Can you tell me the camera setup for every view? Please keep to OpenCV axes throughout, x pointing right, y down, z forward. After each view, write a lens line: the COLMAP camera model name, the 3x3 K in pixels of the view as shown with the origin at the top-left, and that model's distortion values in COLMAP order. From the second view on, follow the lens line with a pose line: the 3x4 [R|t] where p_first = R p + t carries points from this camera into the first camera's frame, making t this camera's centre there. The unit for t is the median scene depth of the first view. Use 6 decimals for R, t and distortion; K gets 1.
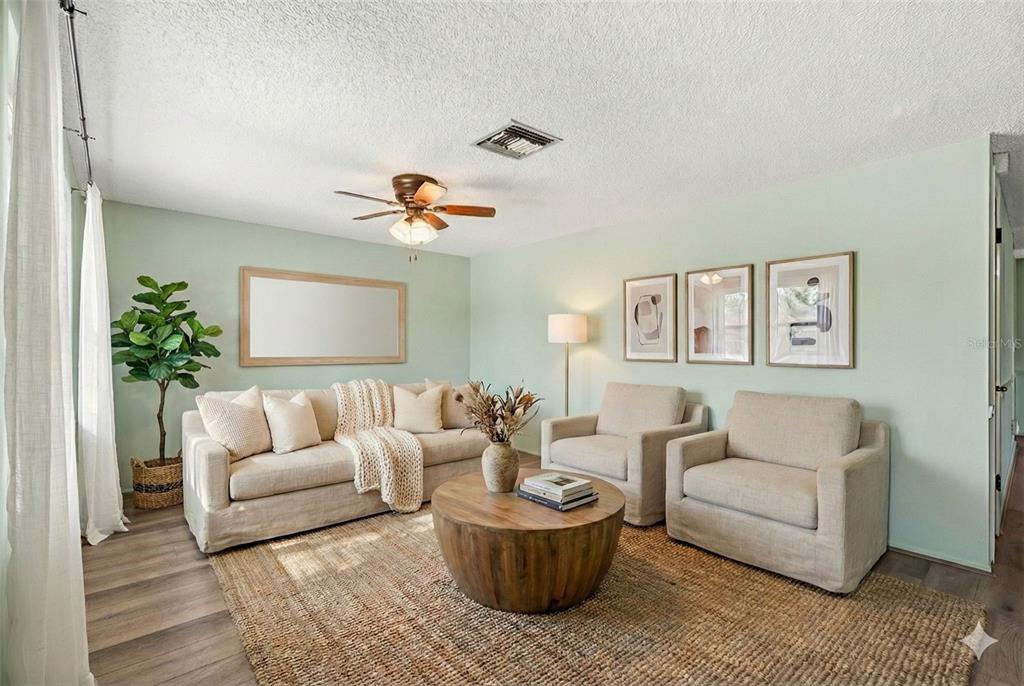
lens RADIAL K [[449.7, 0, 517.9], [0, 449.7, 343.5], [0, 0, 1]] dist [0.001153, 0.000036]
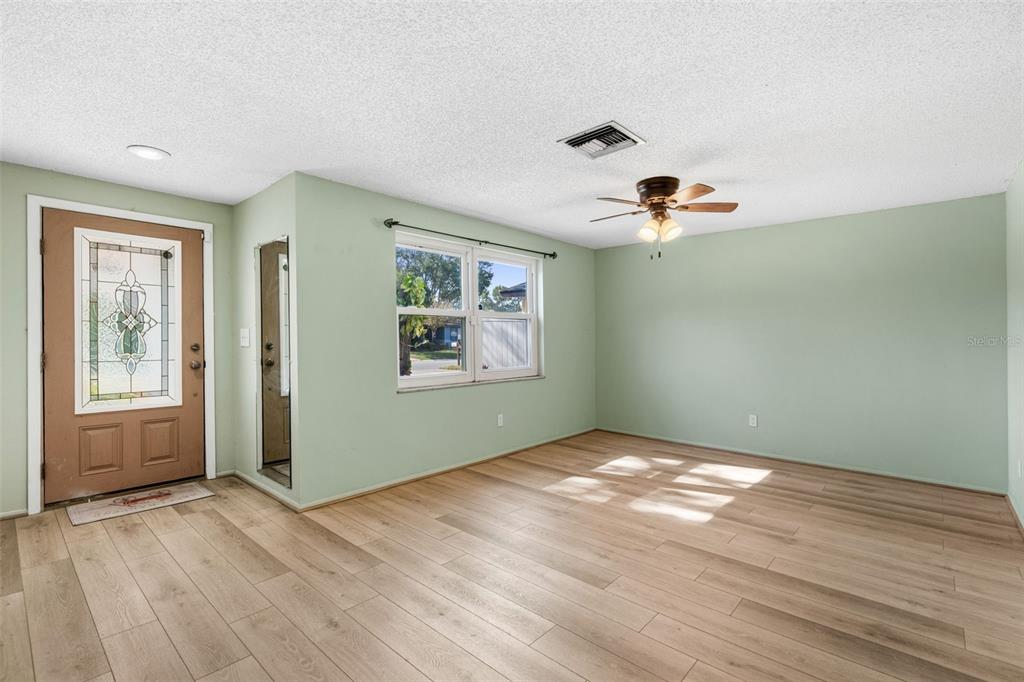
lens RADIAL K [[475.2, 0, 512.0], [0, 475.2, 341.0], [0, 0, 1]] dist [-0.001153, -0.000087]
pose [[0.112941, 0.010398, -0.993547, 1.145285], [-0.002200, 0.999945, 0.010214, 0.001457], [0.993599, 0.001032, 0.112958, 0.720582]]
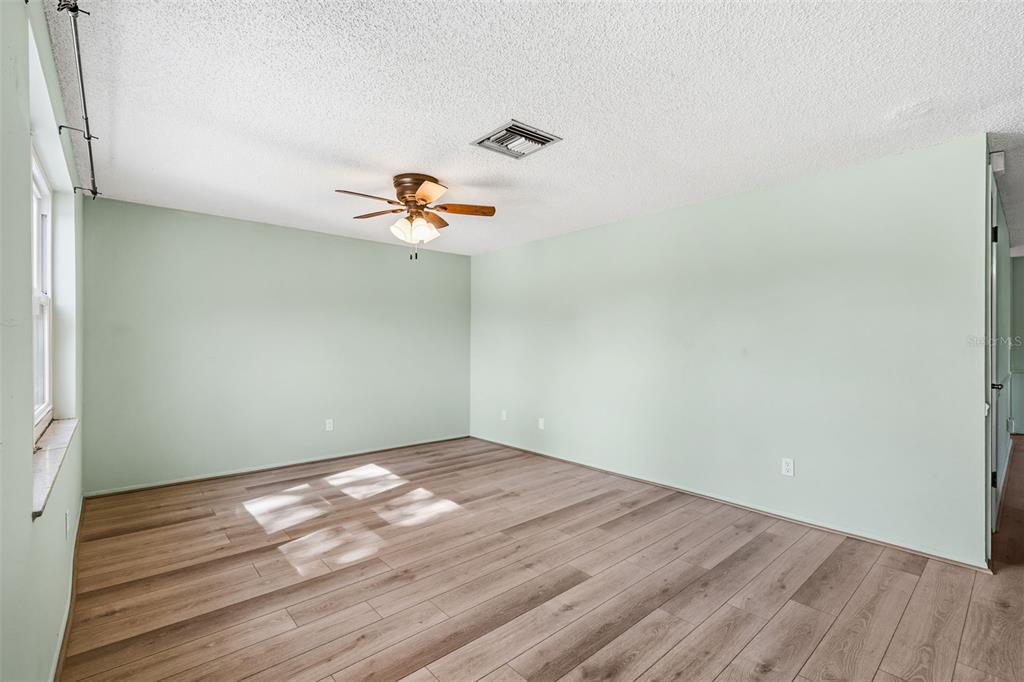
lens RADIAL K [[453.4, 0, 512.0], [0, 453.4, 341.0], [0, 0, 1]] dist [-0.000727, 0.000096]
pose [[0.999999, 0.000643, 0.001263, -0.014911], [-0.000641, 0.999999, -0.001387, -0.000216], [-0.001263, 0.001386, 0.999998, -0.013436]]
